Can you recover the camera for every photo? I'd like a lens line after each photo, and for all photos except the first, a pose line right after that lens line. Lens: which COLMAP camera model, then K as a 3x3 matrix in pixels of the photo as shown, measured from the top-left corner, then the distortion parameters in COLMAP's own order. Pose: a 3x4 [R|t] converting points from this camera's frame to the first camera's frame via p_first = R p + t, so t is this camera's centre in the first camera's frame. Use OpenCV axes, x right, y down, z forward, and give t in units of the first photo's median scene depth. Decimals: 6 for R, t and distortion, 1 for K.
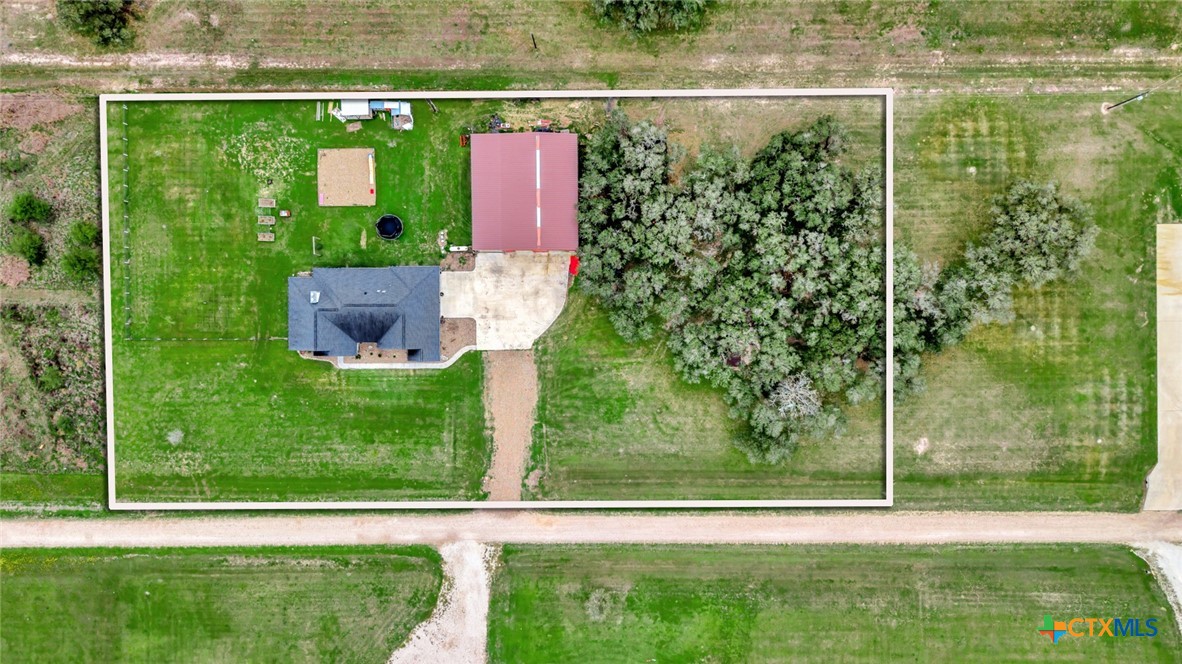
lens RADIAL K [[776.6, 0, 591.0], [0, 776.6, 332.0], [0, 0, 1]] dist [0.026400, -0.025508]
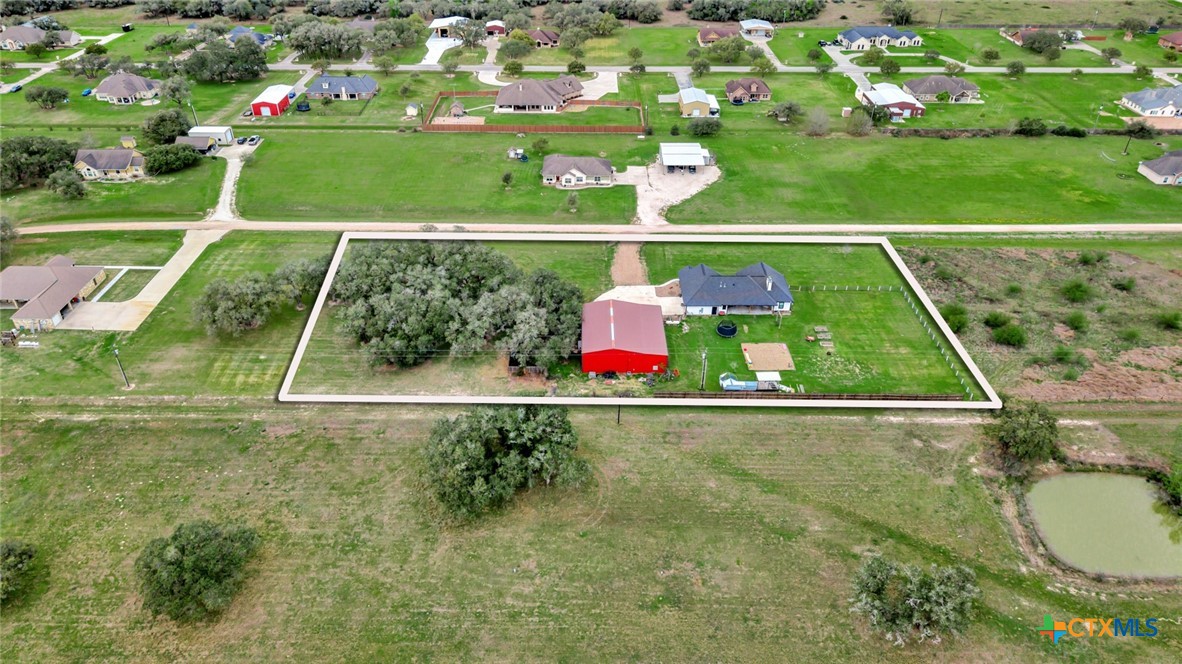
lens RADIAL K [[778.1, 0, 584.8], [0, 778.1, 333.3], [0, 0, 1]] dist [0.066681, -0.101217]
pose [[-0.999954, -0.008622, 0.004159, -0.026048], [0.008286, -0.561927, 0.827145, -1.209878], [-0.004795, 0.827142, 0.561973, 0.269437]]
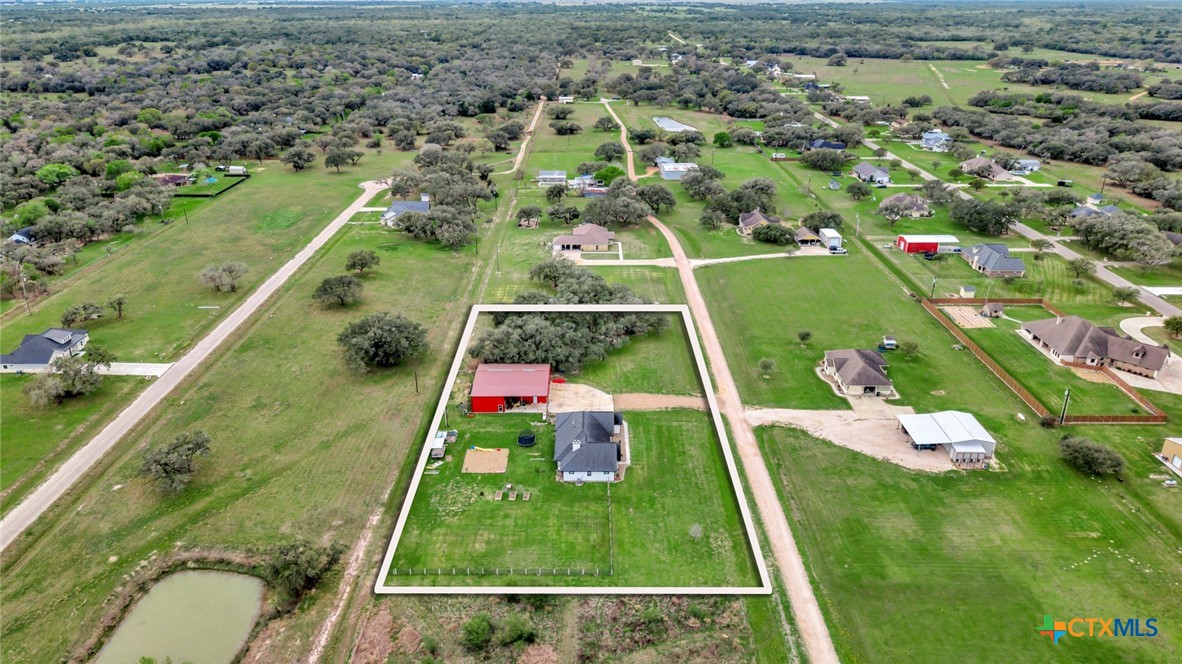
lens RADIAL K [[778.1, 0, 584.8], [0, 778.1, 333.3], [0, 0, 1]] dist [0.066681, -0.101217]
pose [[0.009013, -0.402965, 0.915171, -1.436184], [0.999959, 0.003339, -0.008378, -0.019957], [0.000320, 0.915209, 0.402979, 0.266993]]
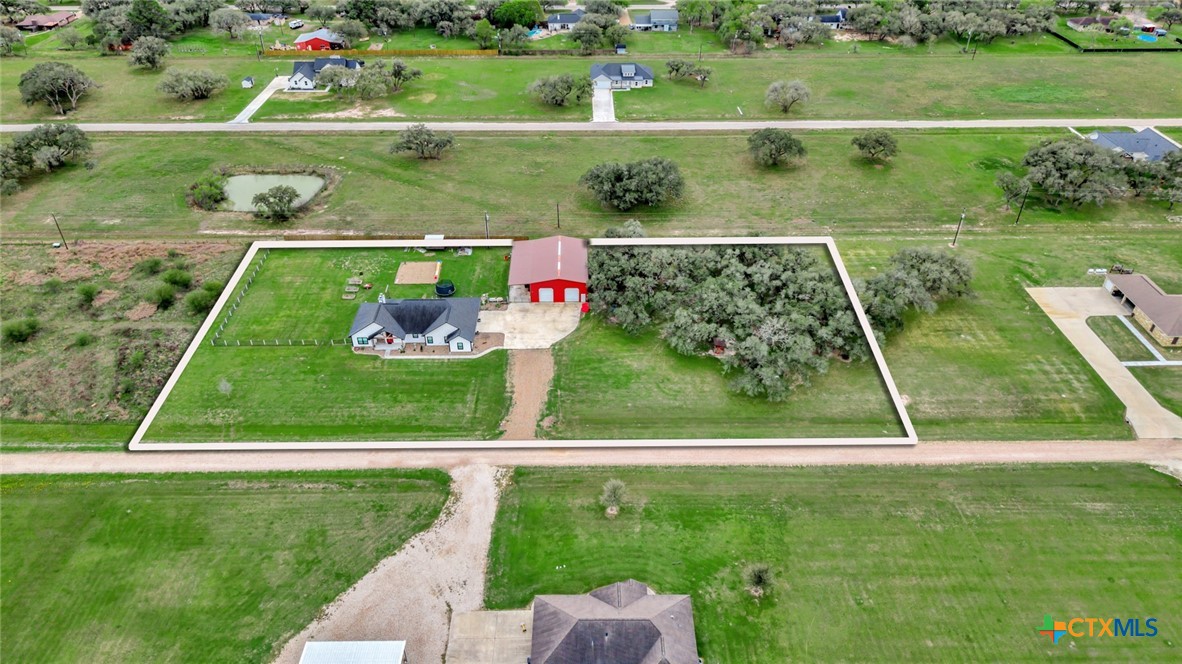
lens RADIAL K [[776.6, 0, 591.0], [0, 776.6, 332.0], [0, 0, 1]] dist [0.026400, -0.025508]
pose [[0.999916, -0.007126, 0.010808, -0.025971], [0.012930, 0.590292, -0.807086, 0.966115], [-0.000629, 0.807158, 0.590335, 0.278704]]
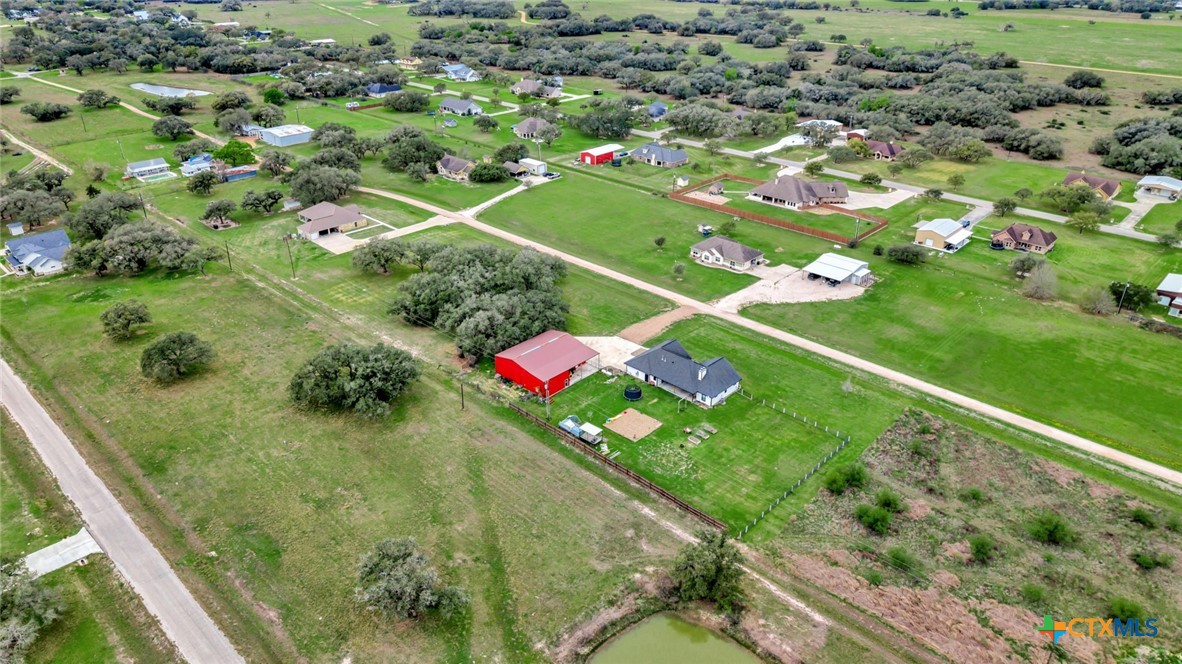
lens RADIAL K [[778.1, 0, 584.8], [0, 778.1, 333.3], [0, 0, 1]] dist [0.066681, -0.101217]
pose [[-0.718572, -0.320618, 0.617138, -1.006761], [0.695452, -0.330261, 0.638180, -1.030863], [-0.000795, 0.887768, 0.460291, 0.266669]]
